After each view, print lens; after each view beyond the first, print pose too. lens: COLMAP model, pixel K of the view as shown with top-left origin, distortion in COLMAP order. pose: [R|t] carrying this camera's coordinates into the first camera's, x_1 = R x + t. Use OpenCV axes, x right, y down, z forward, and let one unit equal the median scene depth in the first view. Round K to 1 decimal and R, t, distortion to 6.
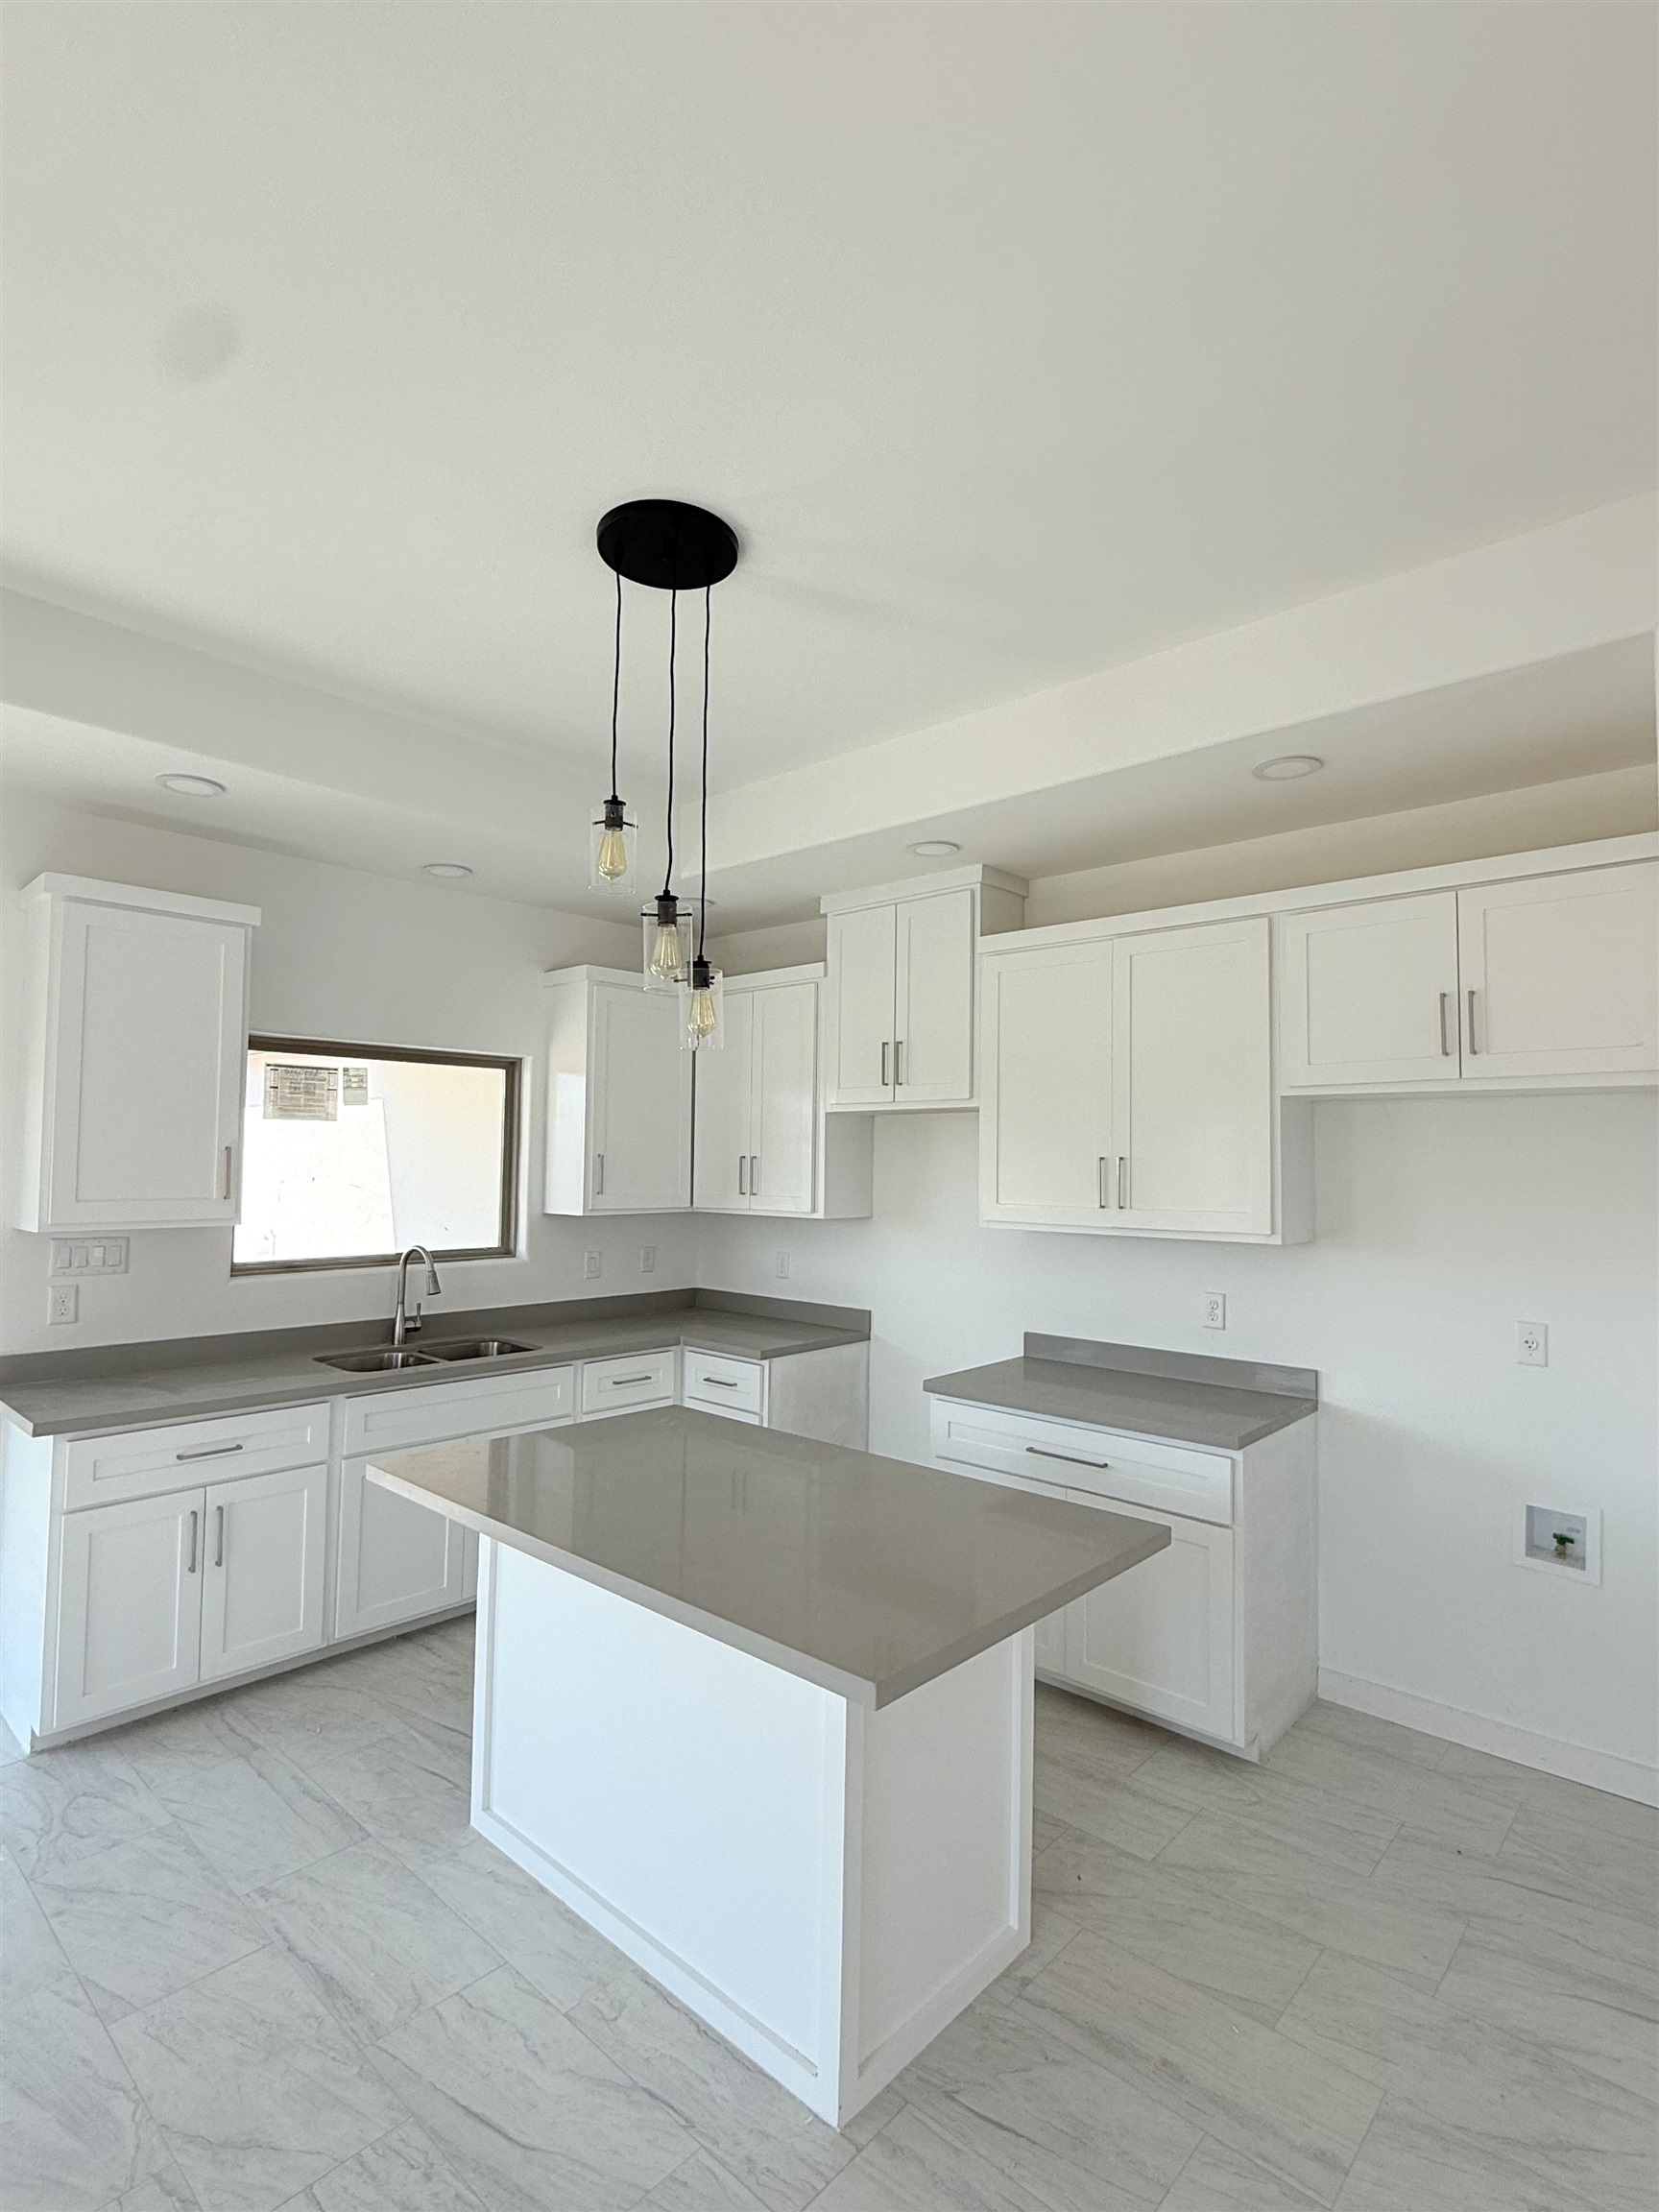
lens RADIAL K [[1078.2, 0, 827.9], [0, 1078.2, 1101.8], [0, 0, 1]] dist [-0.006775, 0.000746]
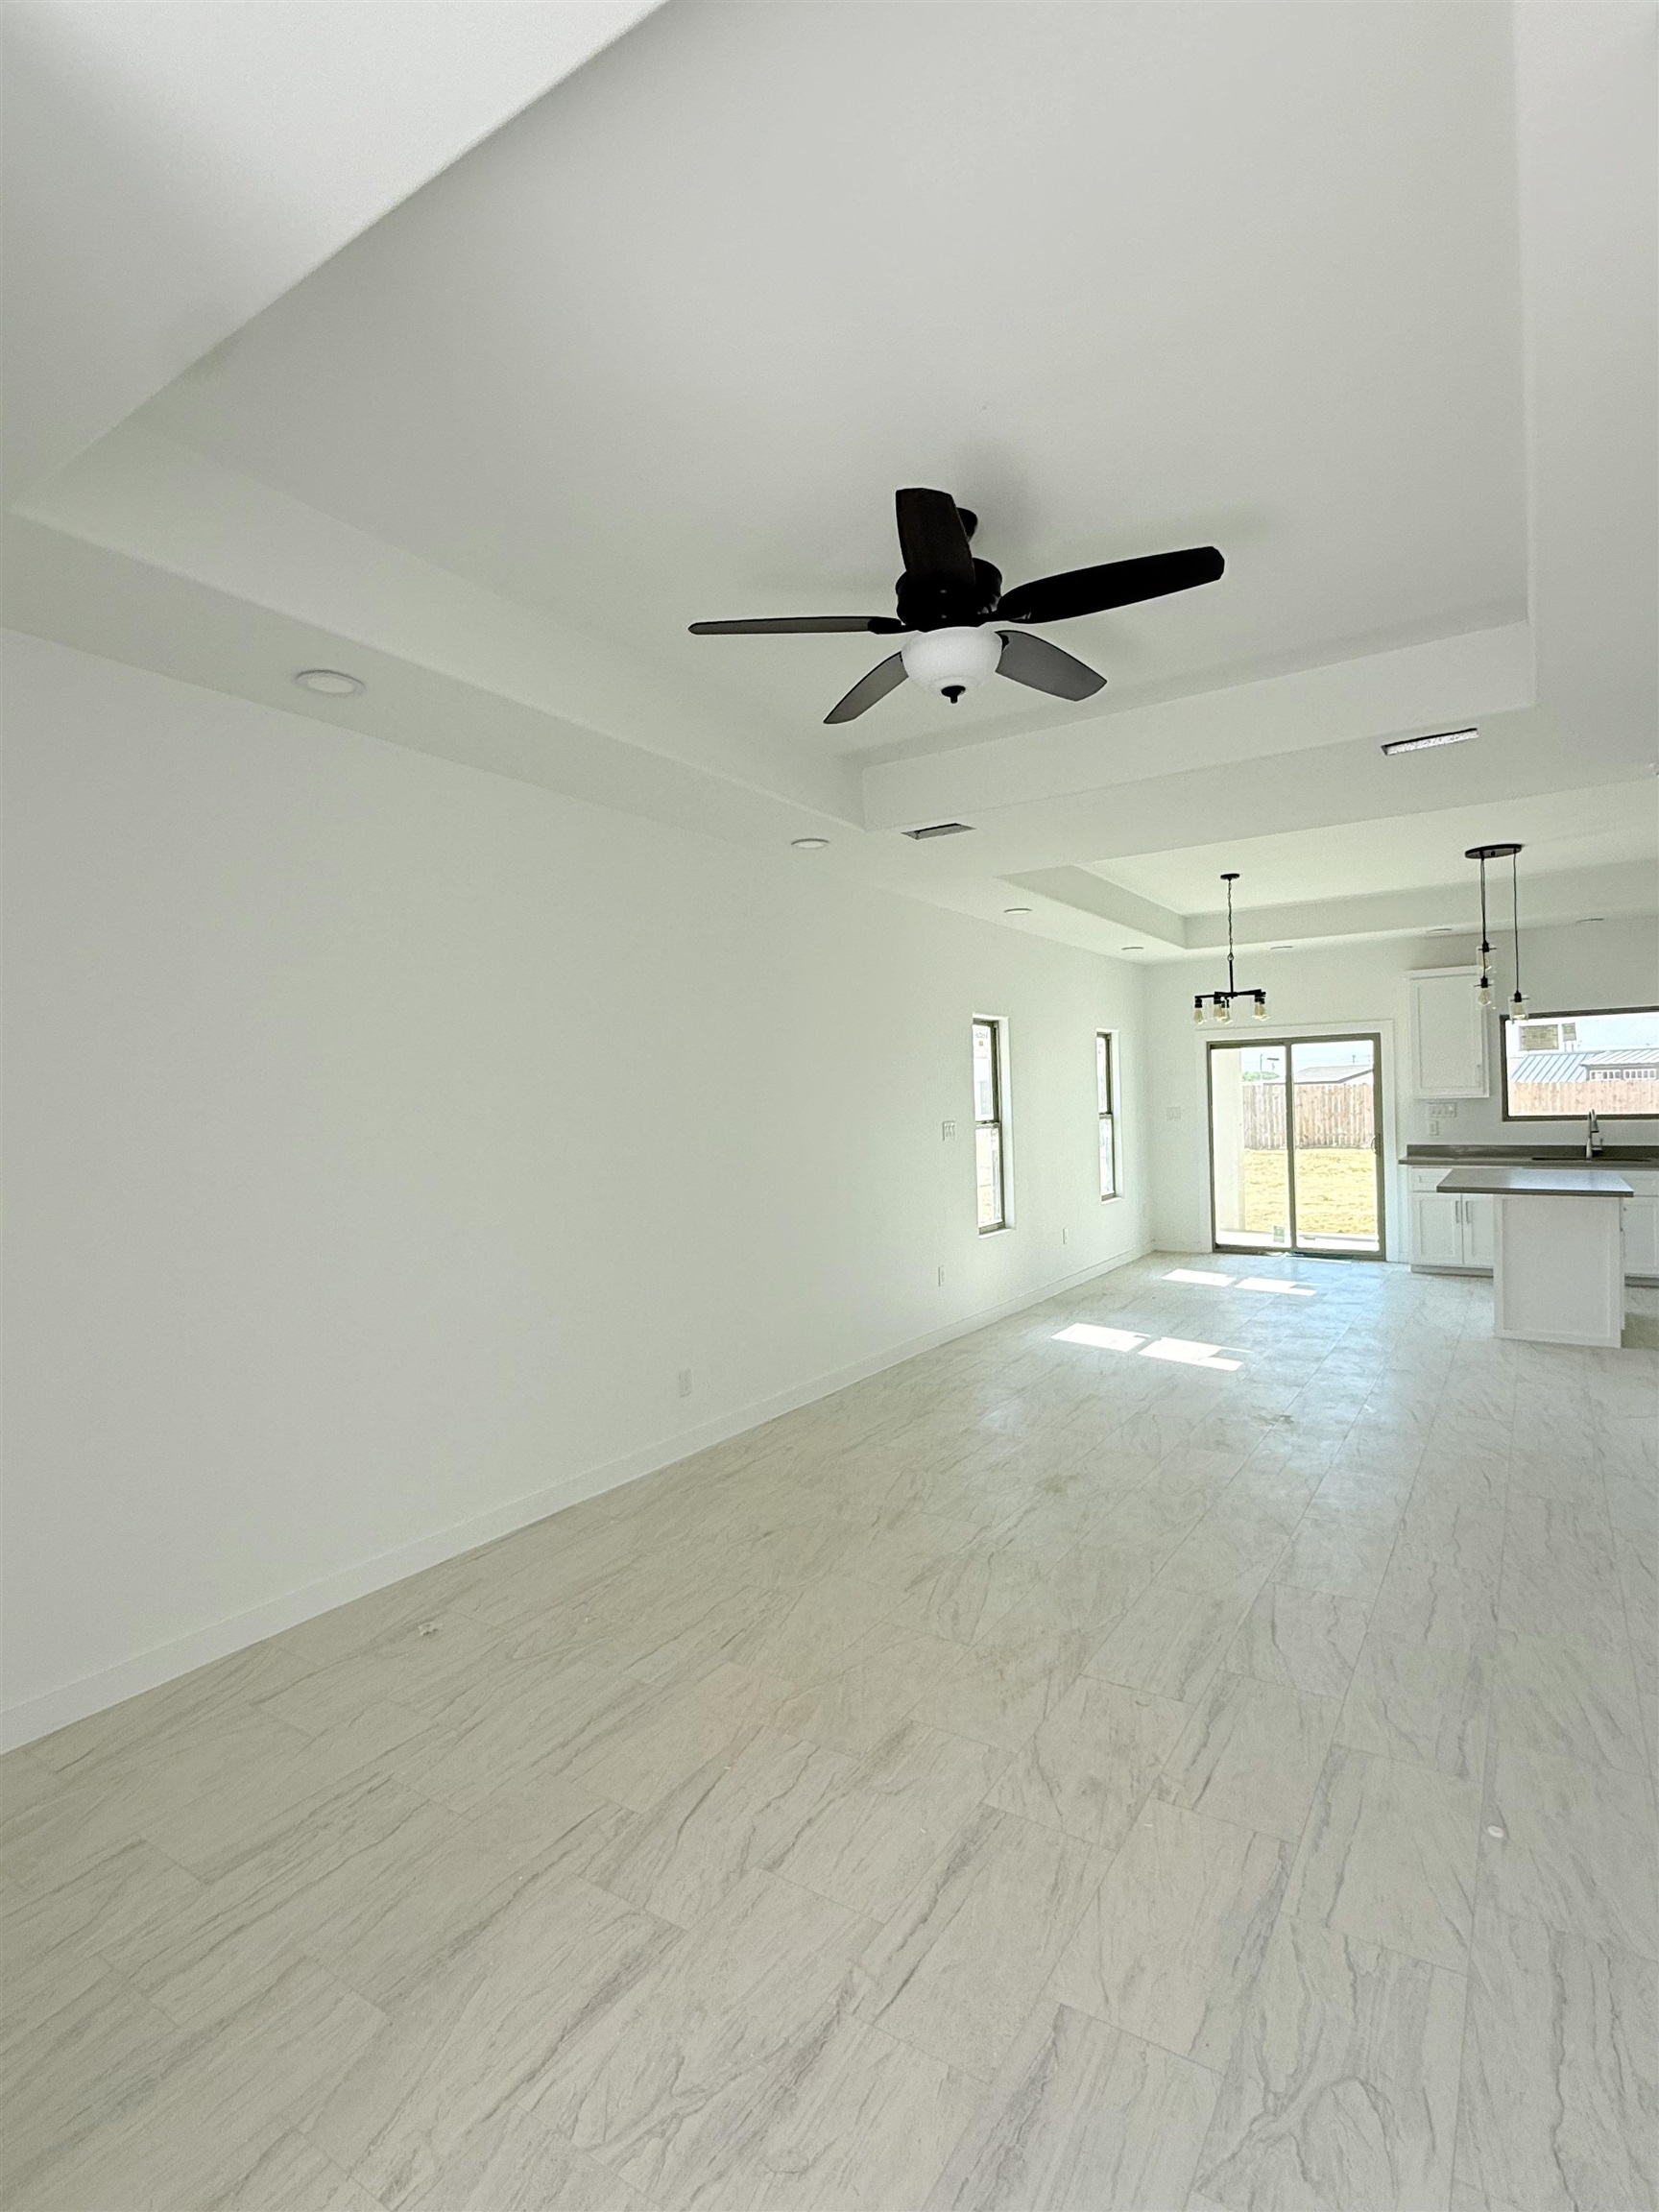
lens RADIAL K [[1078.2, 0, 841.8], [0, 1078.2, 1110.9], [0, 0, 1]] dist [-0.006775, 0.000746]
pose [[0.154905, -0.005125, -0.987916, 1.826361], [0.081134, 0.996675, 0.007551, 0.009831], [0.984592, -0.081323, 0.154806, -0.909085]]
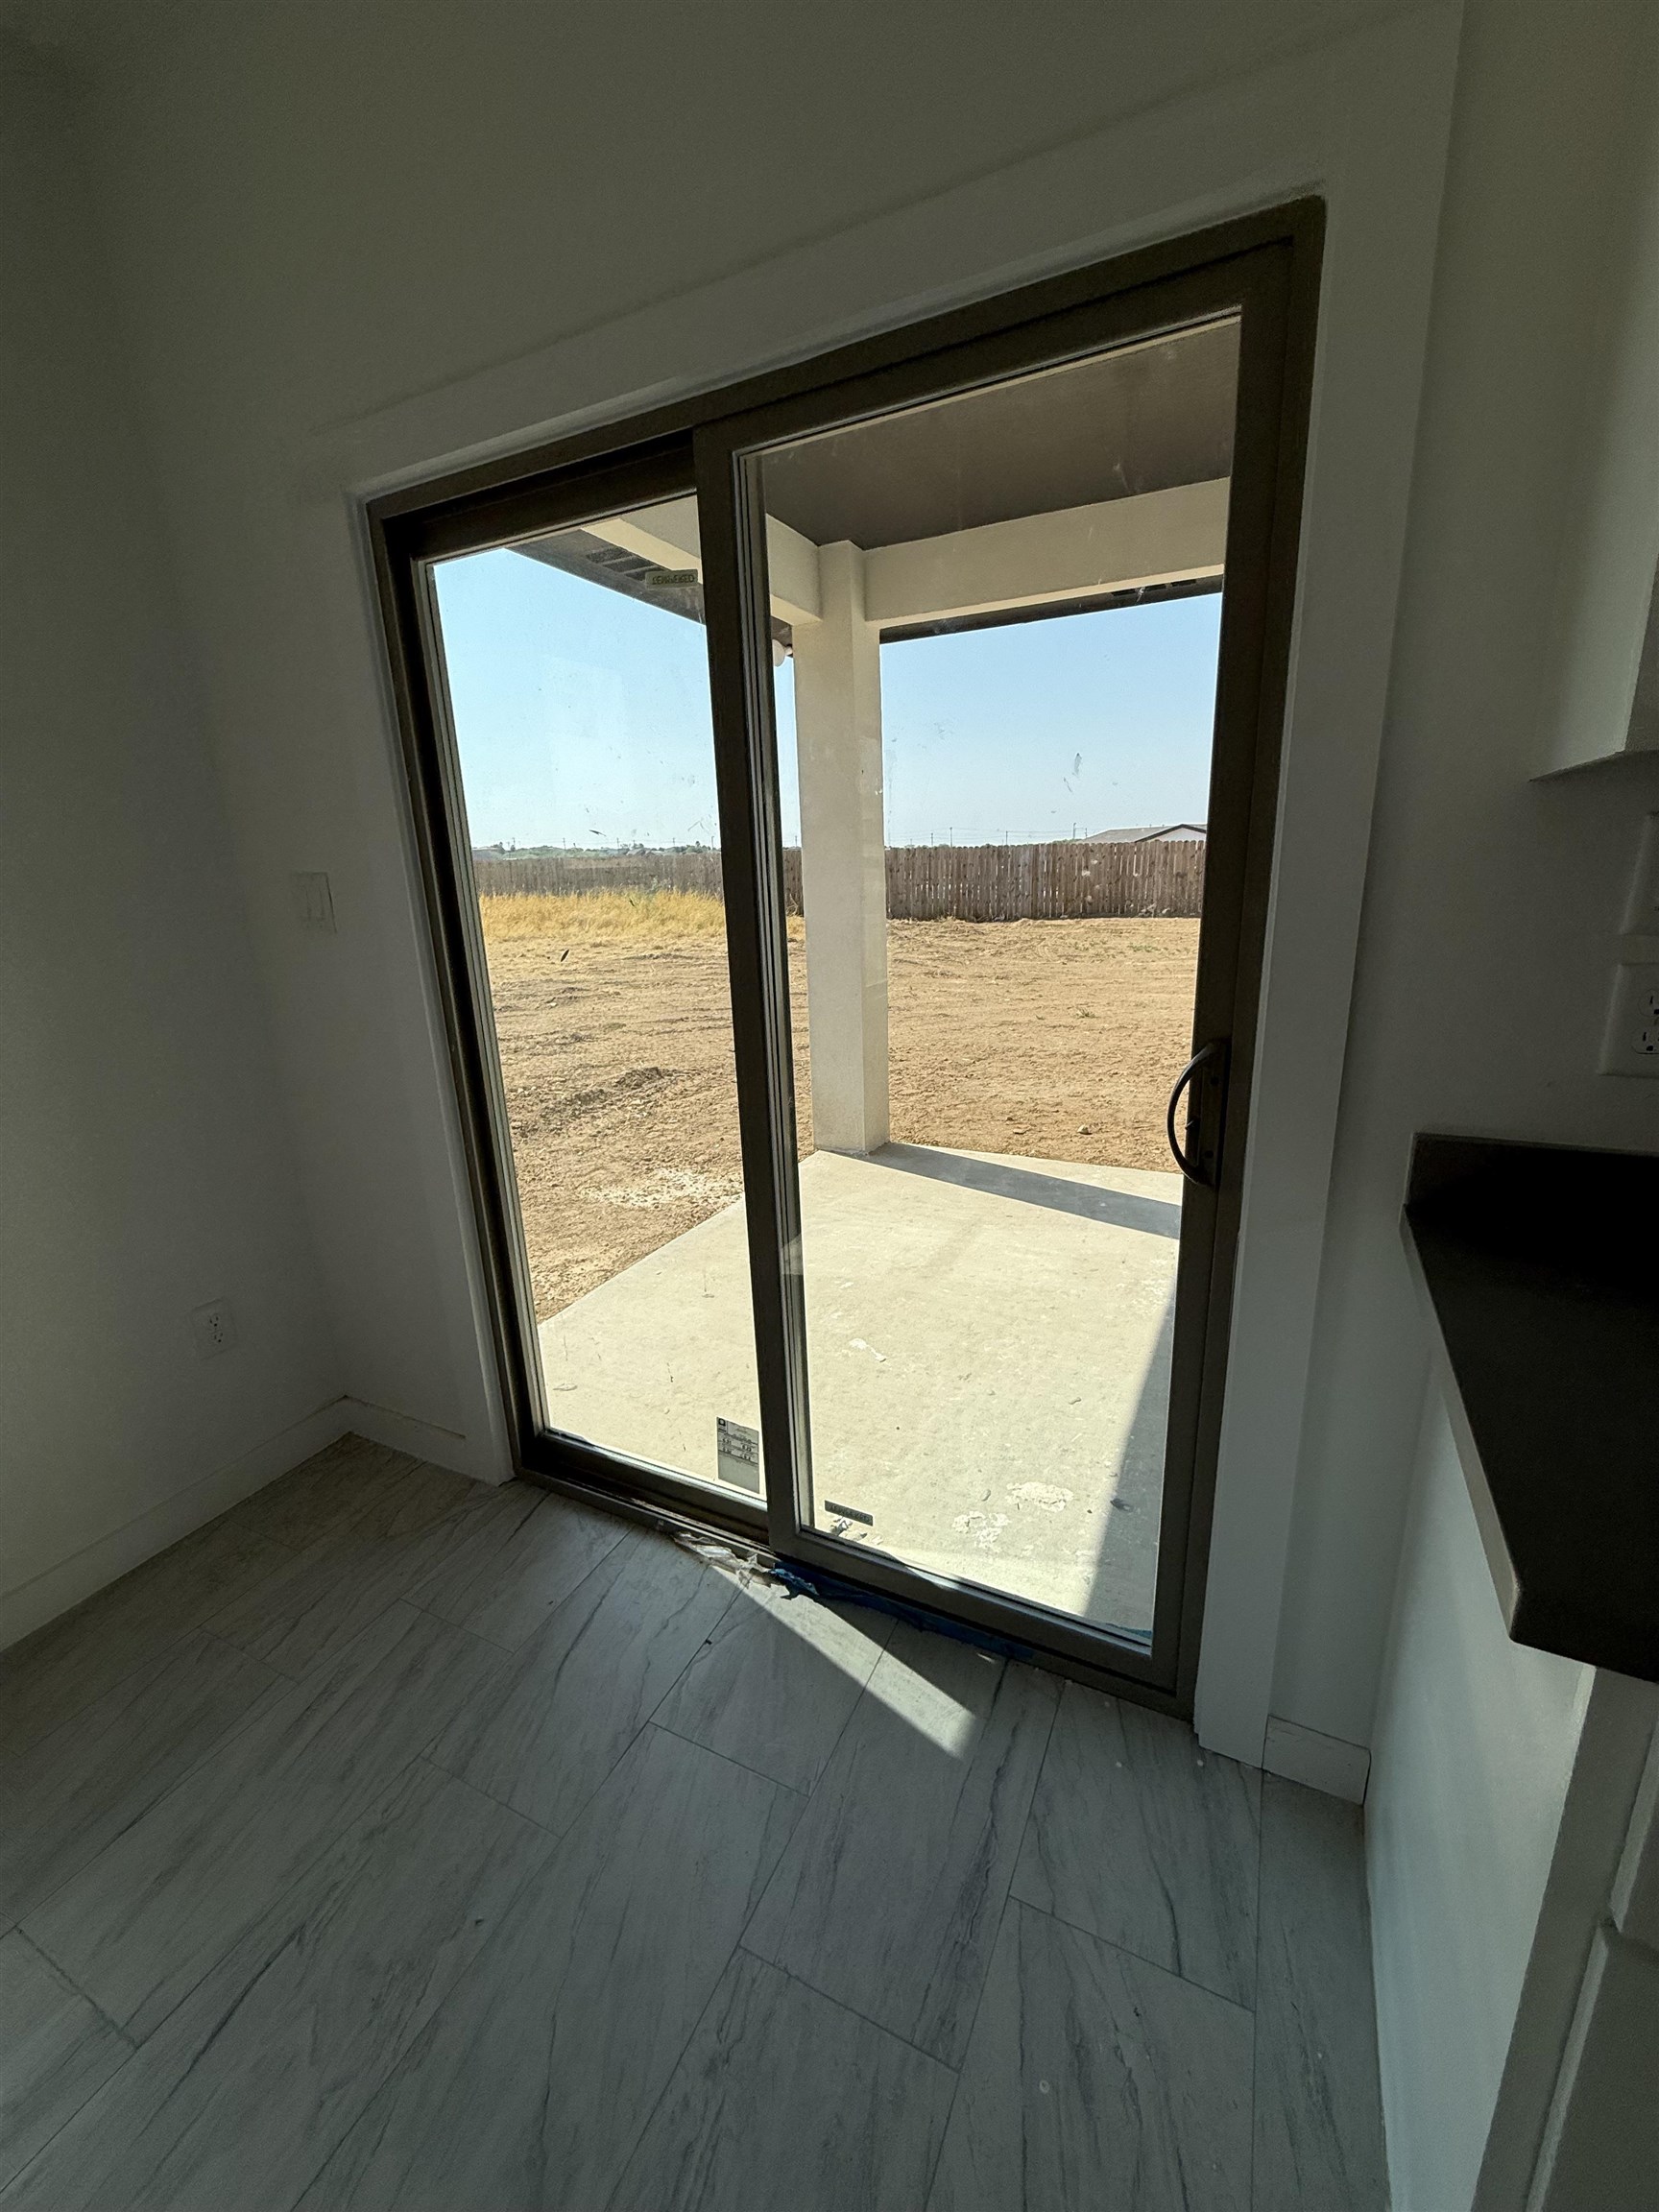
lens RADIAL K [[887.5, 0, 835.9], [0, 887.5, 1110.7], [0, 0, 1]] dist [0.000291, -0.001358]
pose [[0.269299, 0.232395, -0.934596, -0.572190], [0.100925, 0.958295, 0.267368, 0.135894], [0.957754, -0.166326, 0.234614, 0.765071]]
